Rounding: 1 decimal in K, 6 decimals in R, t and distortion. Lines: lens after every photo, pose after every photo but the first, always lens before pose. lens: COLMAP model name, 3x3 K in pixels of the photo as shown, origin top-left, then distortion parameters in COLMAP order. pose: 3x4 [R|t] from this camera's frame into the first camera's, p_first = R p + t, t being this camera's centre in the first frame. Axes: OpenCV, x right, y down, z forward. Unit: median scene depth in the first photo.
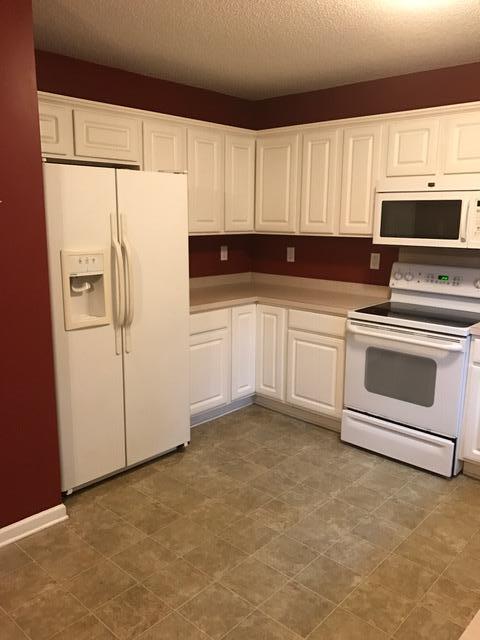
lens RADIAL K [[519.2, 0, 240.0], [0, 519.2, 320.0], [0, 0, 1]] dist [0.008000, -0.007257]
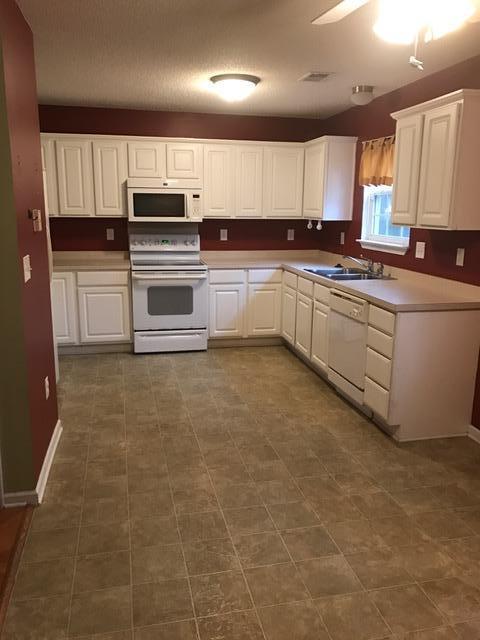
lens RADIAL K [[519.2, 0, 240.0], [0, 519.2, 320.0], [0, 0, 1]] dist [0.008000, -0.007257]
pose [[0.567778, -0.176251, 0.804092, -0.863726], [0.156108, 0.982138, 0.105048, 0.028463], [-0.808244, 0.065881, 0.585151, -0.135179]]
